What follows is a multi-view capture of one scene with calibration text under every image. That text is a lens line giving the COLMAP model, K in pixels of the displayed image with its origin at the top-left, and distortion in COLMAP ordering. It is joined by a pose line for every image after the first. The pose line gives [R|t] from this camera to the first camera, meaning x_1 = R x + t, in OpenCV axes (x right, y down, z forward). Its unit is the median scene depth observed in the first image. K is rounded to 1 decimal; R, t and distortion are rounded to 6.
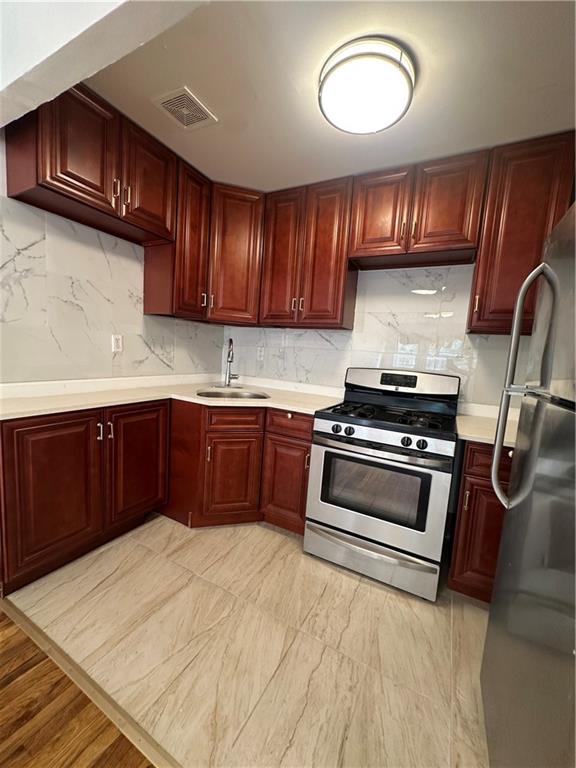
lens RADIAL K [[307.6, 0, 287.5], [0, 307.6, 383.1], [0, 0, 1]] dist [-0.004167, 0.000285]
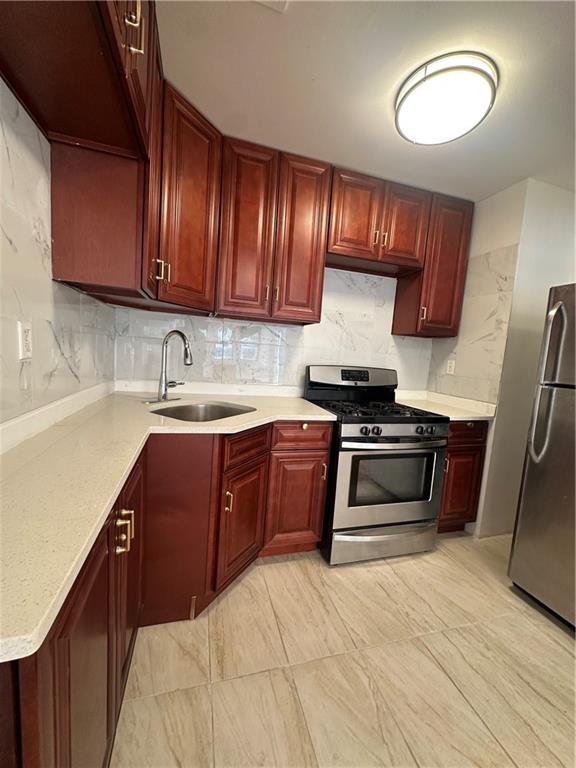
lens RADIAL K [[307.6, 0, 286.7], [0, 307.6, 384.0], [0, 0, 1]] dist [-0.004167, 0.000285]
pose [[0.717432, -0.091005, 0.690659, -0.624954], [0.052235, 0.995667, 0.076935, -0.083111], [-0.694667, -0.019119, 0.719077, 0.416487]]
